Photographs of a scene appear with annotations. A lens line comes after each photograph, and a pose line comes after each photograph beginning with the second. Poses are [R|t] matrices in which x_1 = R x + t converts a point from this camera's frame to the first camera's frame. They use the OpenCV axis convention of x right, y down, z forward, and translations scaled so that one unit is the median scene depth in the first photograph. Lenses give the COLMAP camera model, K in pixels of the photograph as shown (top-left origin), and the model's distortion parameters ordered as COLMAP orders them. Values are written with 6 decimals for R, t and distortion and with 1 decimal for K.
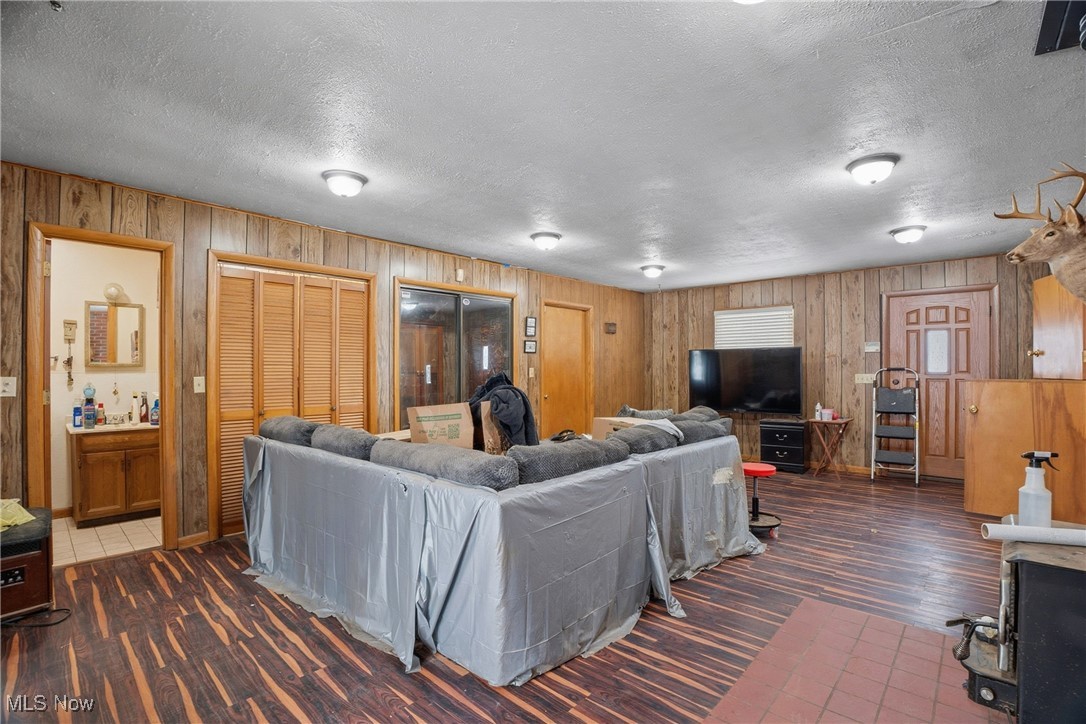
lens RADIAL K [[488.2, 0, 542.5], [0, 488.2, 365.5], [0, 0, 1]] dist [-0.031483, 0.002191]
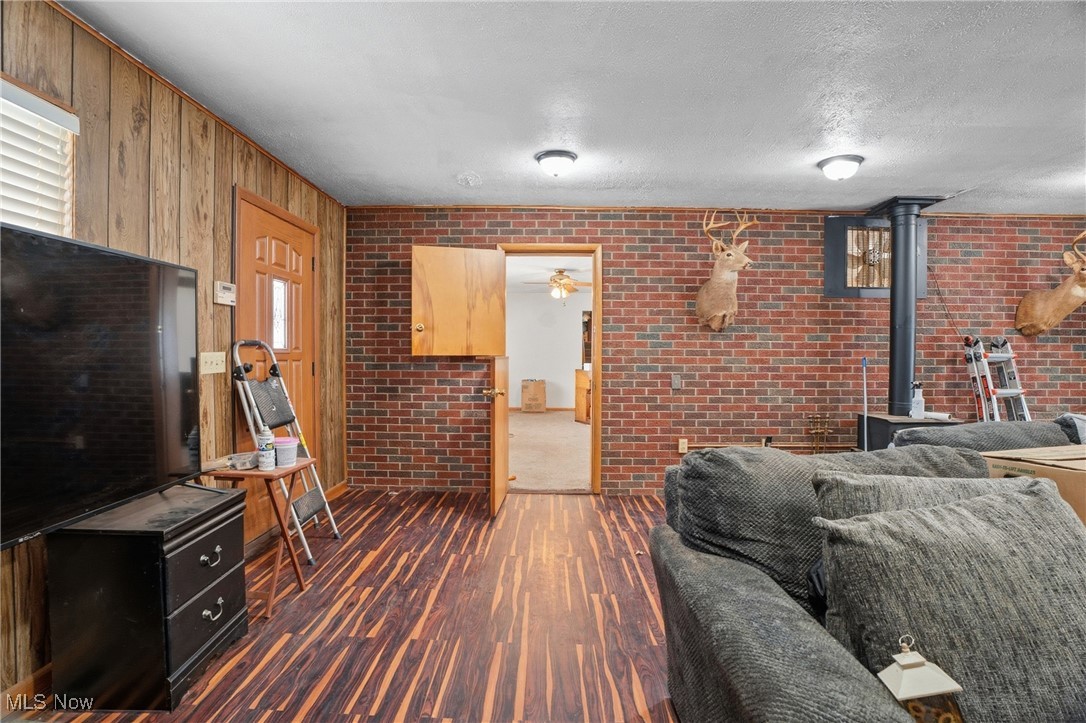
lens RADIAL K [[488.2, 0, 543.3], [0, 488.2, 358.9], [0, 0, 1]] dist [-0.031483, 0.002191]
pose [[-0.674837, -0.011671, 0.737875, 0.128324], [-0.005601, 0.999927, 0.010693, 0.016786], [-0.737946, 0.003084, -0.674853, 1.034812]]
